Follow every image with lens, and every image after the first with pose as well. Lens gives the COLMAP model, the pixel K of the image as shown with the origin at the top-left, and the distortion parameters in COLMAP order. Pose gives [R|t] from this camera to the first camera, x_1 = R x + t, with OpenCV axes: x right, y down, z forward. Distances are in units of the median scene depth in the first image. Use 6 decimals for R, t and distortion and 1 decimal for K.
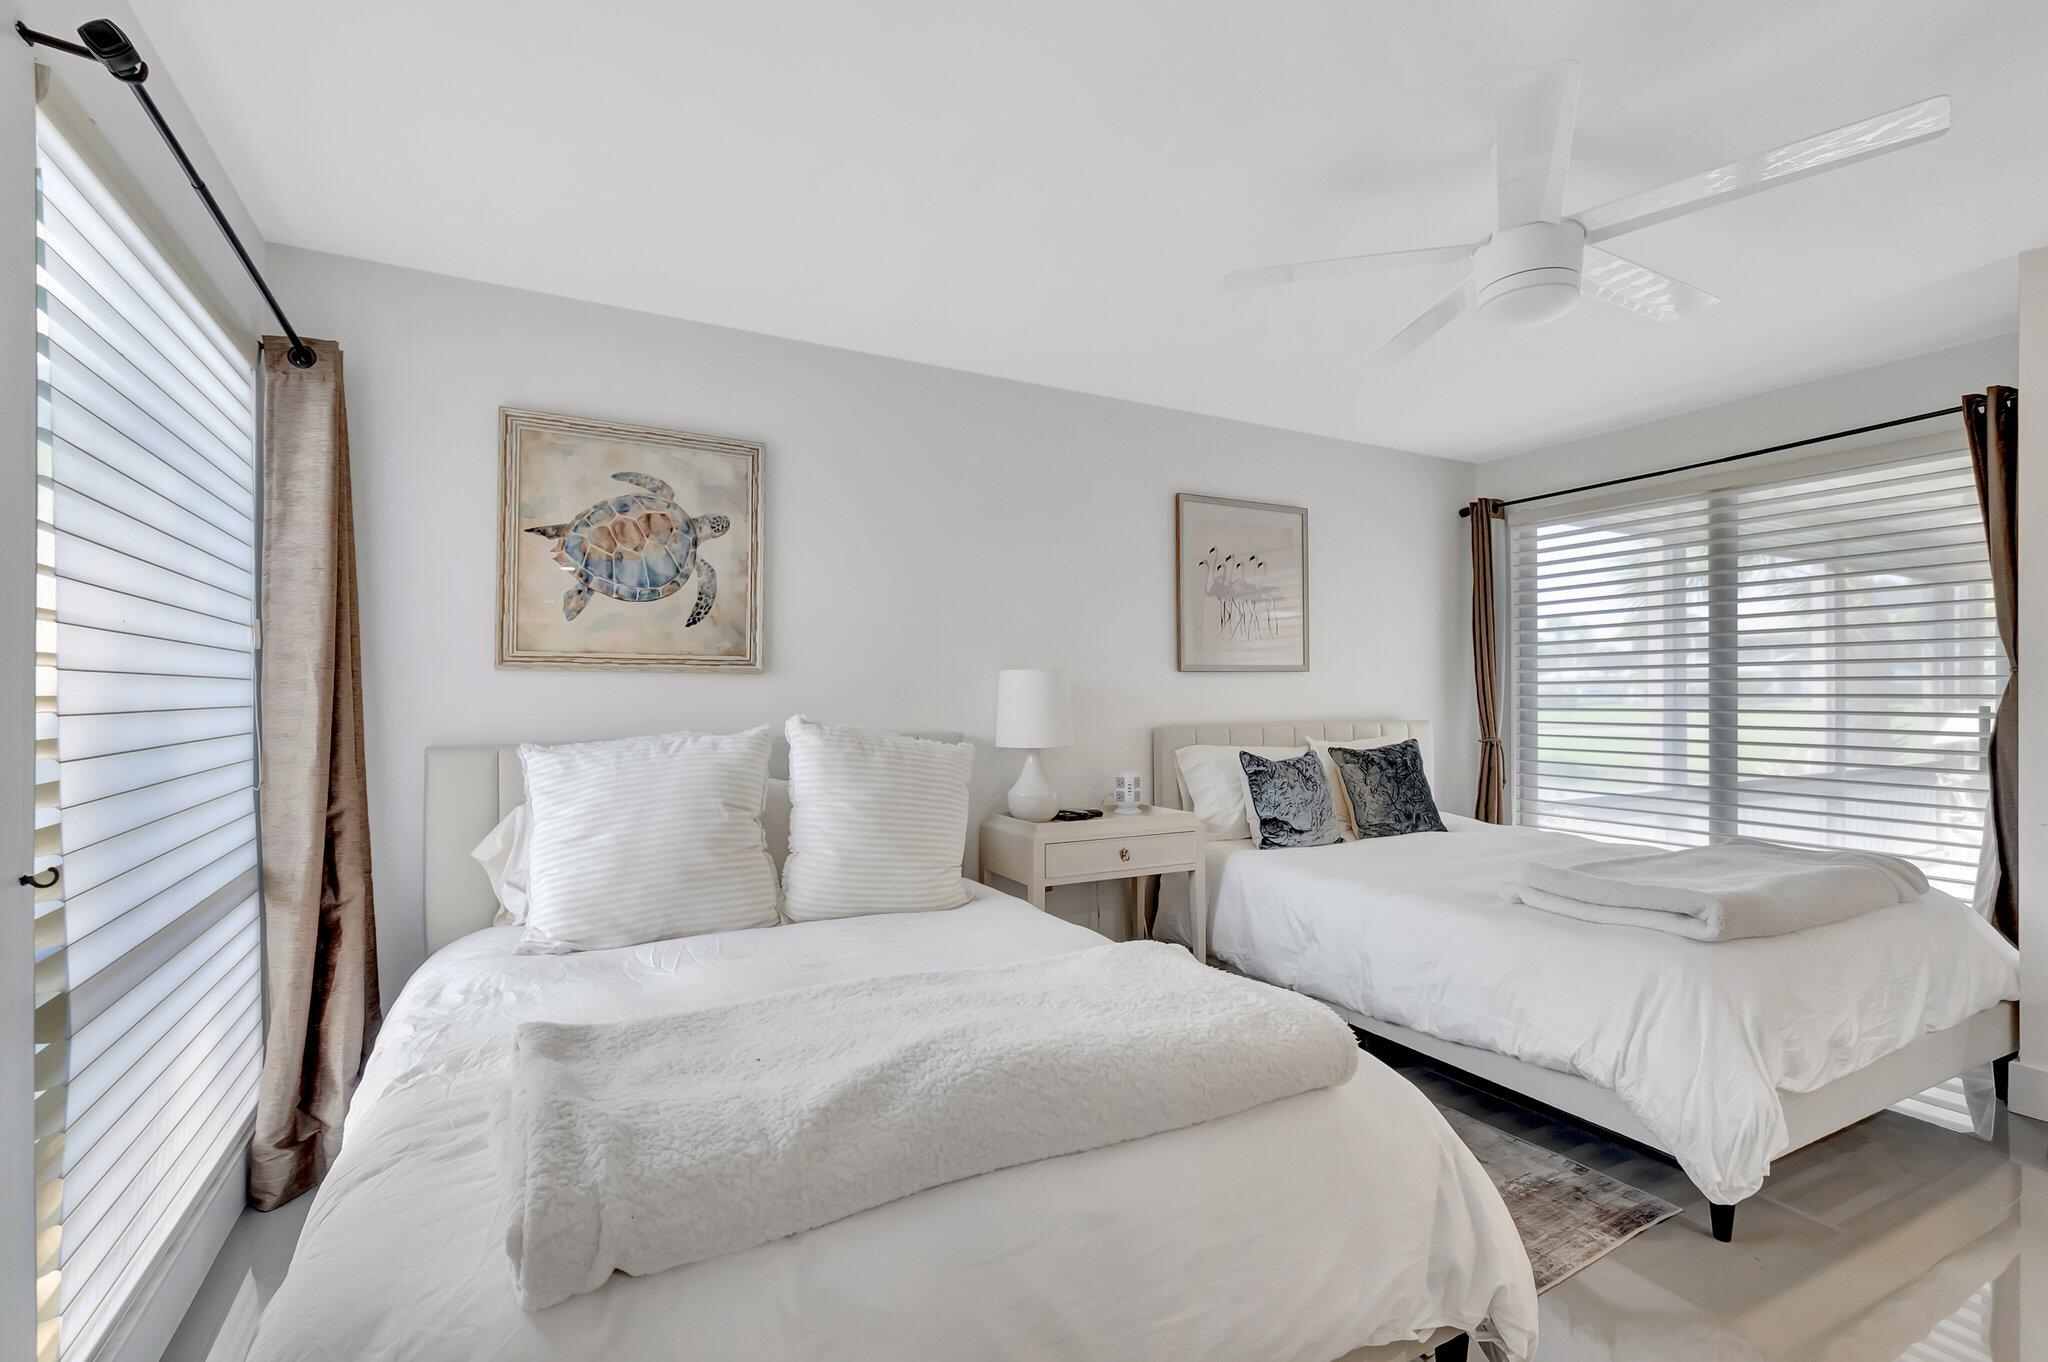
lens RADIAL K [[902.5, 0, 1018.9], [0, 902.5, 693.3], [0, 0, 1]] dist [0.001580, -0.005045]
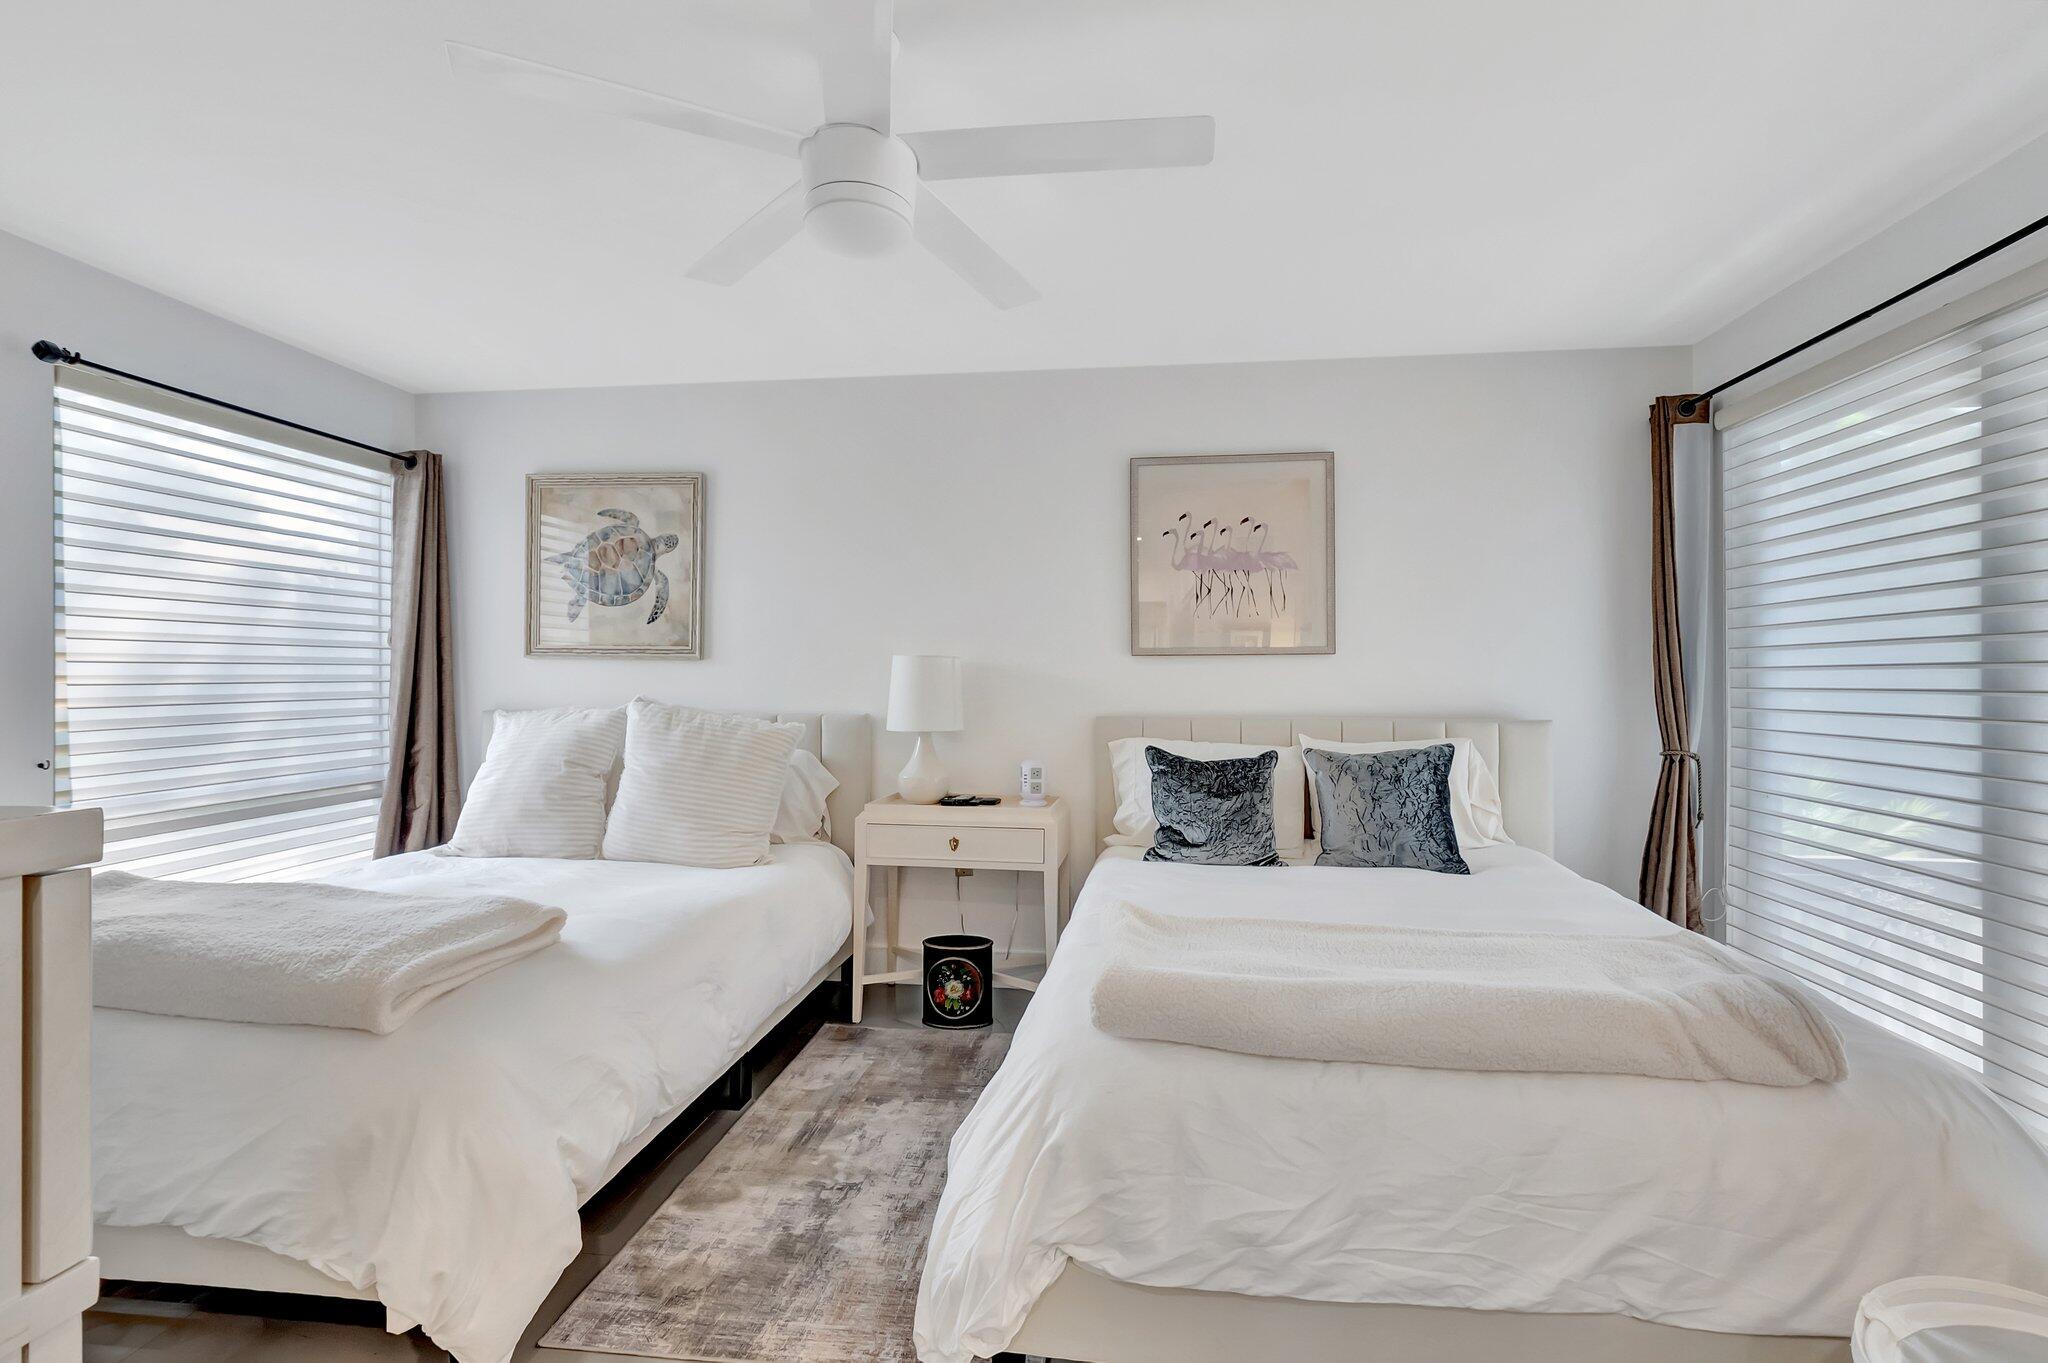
lens RADIAL K [[902.5, 0, 1028.8], [0, 902.5, 661.1], [0, 0, 1]] dist [0.001580, -0.005045]
pose [[0.813931, -0.000124, -0.580961, 0.816624], [-0.006305, 0.999939, -0.009048, -0.012236], [0.580927, 0.011028, 0.813881, 0.268117]]
